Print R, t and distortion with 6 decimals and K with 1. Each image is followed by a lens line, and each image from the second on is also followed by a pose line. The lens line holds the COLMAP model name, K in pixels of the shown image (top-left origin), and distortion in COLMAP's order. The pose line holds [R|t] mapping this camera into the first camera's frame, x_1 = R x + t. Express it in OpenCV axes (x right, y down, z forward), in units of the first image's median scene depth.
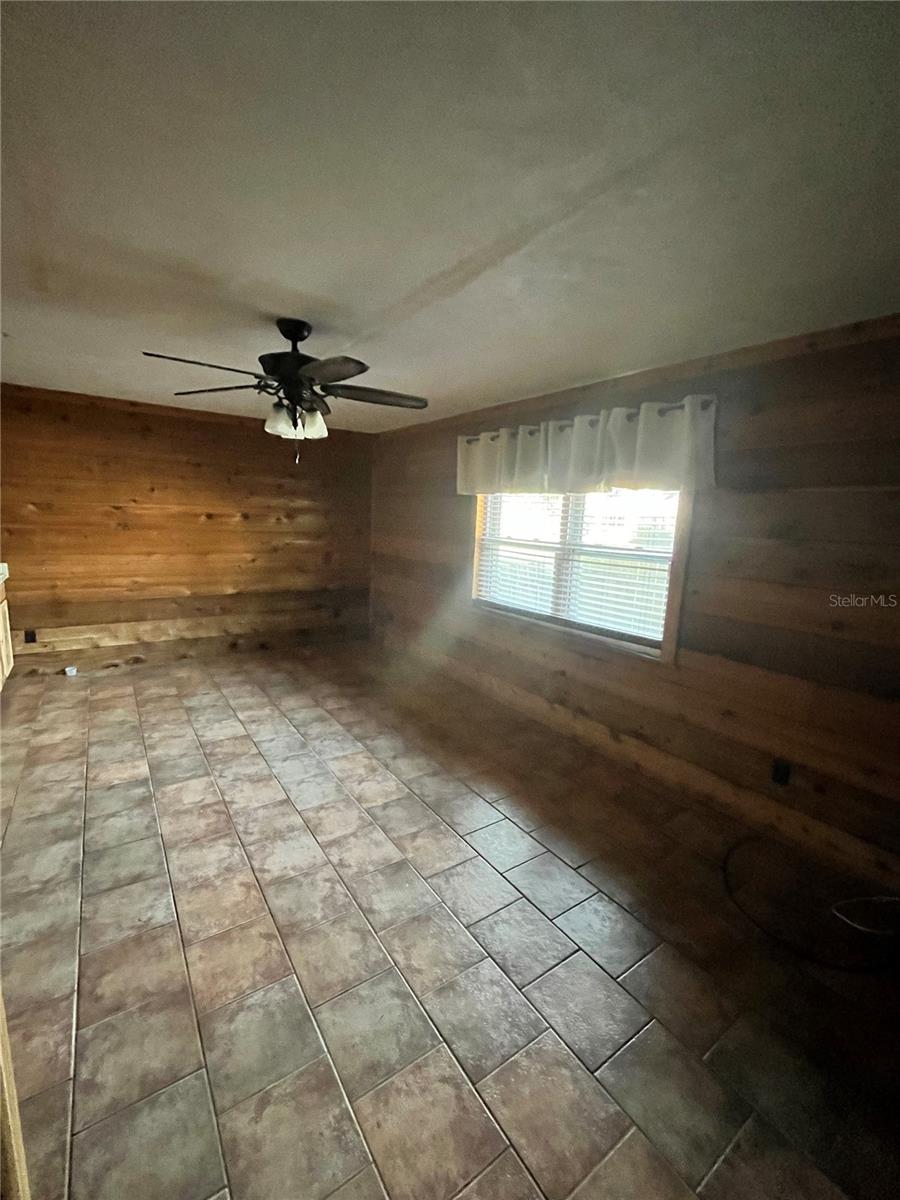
lens RADIAL K [[493.1, 0, 445.5], [0, 493.1, 600.2], [0, 0, 1]] dist [-0.004708, 0.000206]
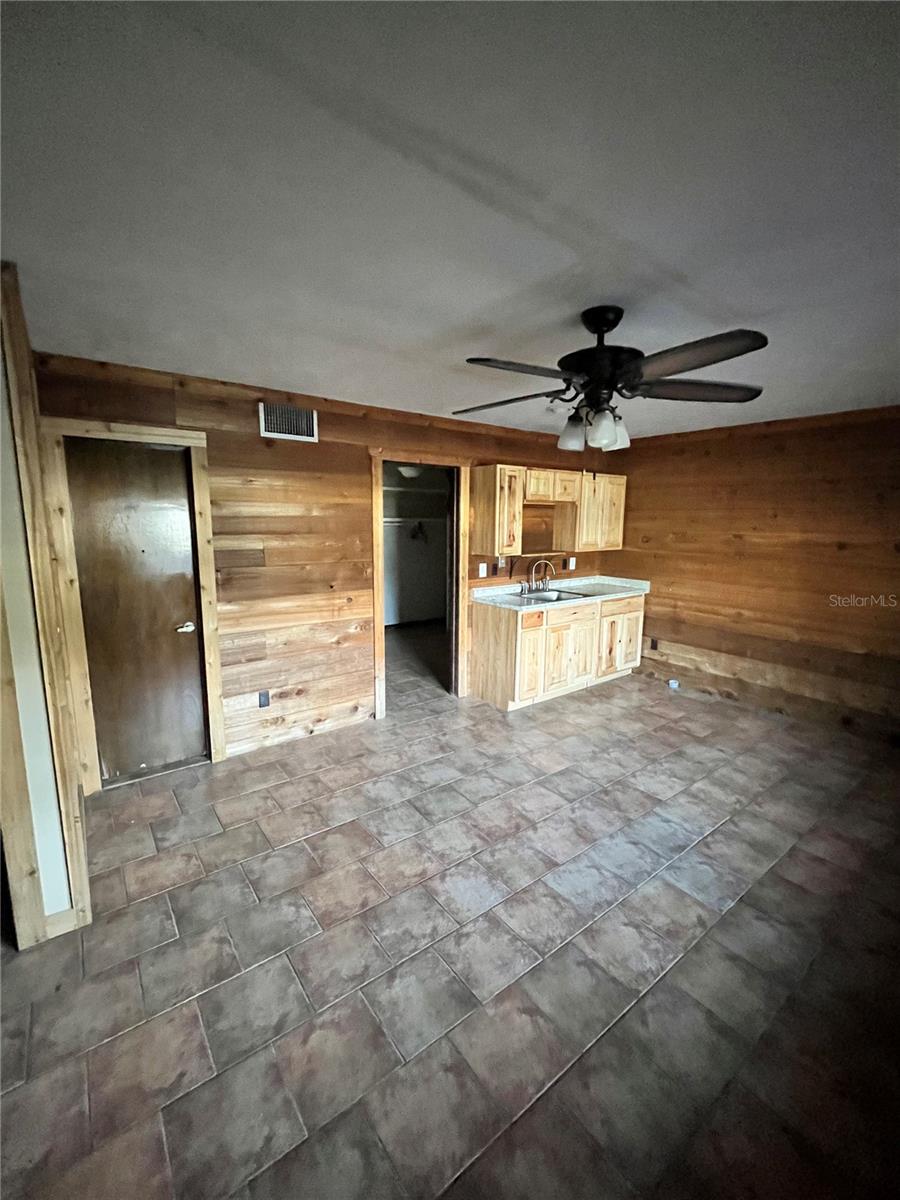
lens RADIAL K [[493.1, 0, 445.5], [0, 493.1, 600.2], [0, 0, 1]] dist [-0.004708, 0.000206]
pose [[0.063376, 0.121013, -0.990626, 0.361610], [-0.180688, 0.977608, 0.107863, -0.085948], [0.981497, 0.172158, 0.083822, 0.495768]]
